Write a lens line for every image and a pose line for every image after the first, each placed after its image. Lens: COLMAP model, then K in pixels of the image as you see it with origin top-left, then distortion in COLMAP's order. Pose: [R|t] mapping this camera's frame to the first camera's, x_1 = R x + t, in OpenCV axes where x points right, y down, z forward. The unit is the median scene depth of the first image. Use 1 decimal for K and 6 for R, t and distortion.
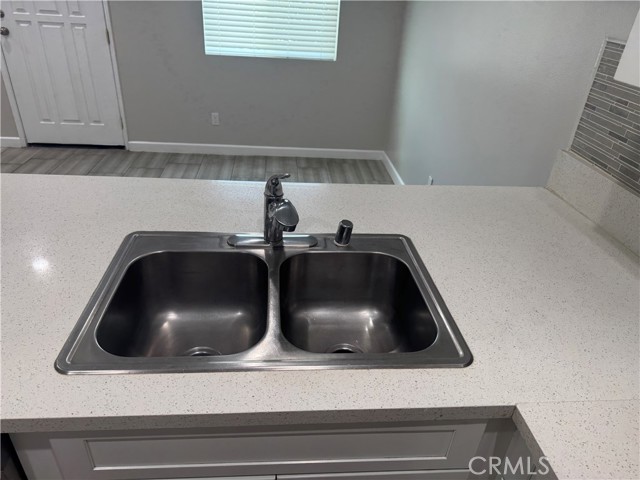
lens RADIAL K [[452.5, 0, 322.2], [0, 452.5, 239.1], [0, 0, 1]] dist [0.011981, -0.009775]
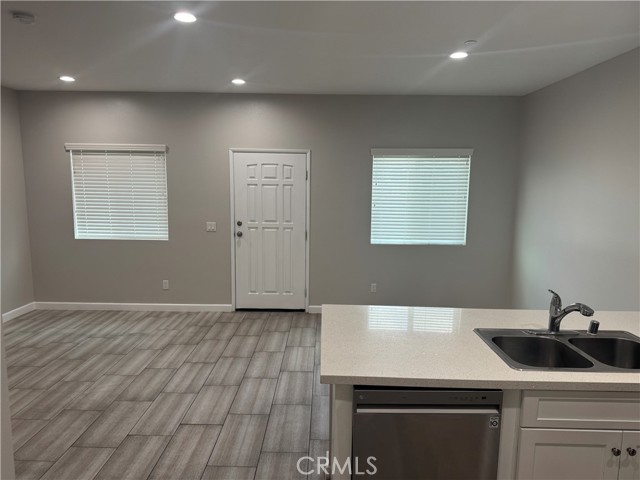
lens RADIAL K [[452.5, 0, 314.6], [0, 452.5, 240.6], [0, 0, 1]] dist [0.011981, -0.009775]
pose [[0.995250, -0.033193, -0.091517, -0.303495], [-0.003907, 0.925700, -0.378238, 0.121721], [0.097272, 0.376799, 0.921174, -0.330741]]
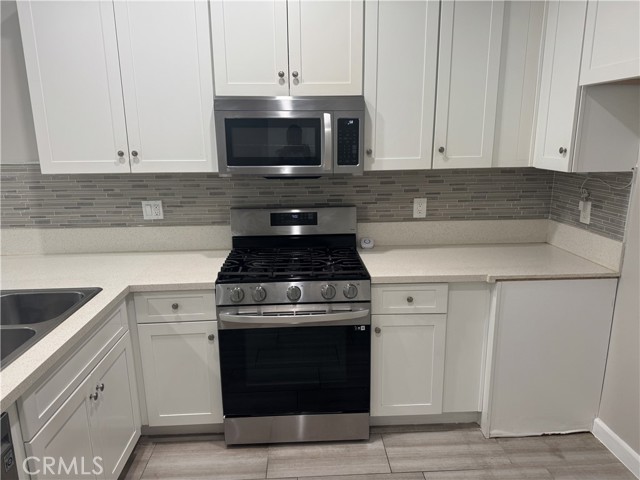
lens RADIAL K [[452.5, 0, 321.1], [0, 452.5, 241.6], [0, 0, 1]] dist [0.011981, -0.009775]
pose [[0.016471, -0.290902, 0.956611, -0.425153], [0.514250, 0.822964, 0.241406, 0.023857], [-0.857482, 0.487961, 0.163151, -0.101848]]
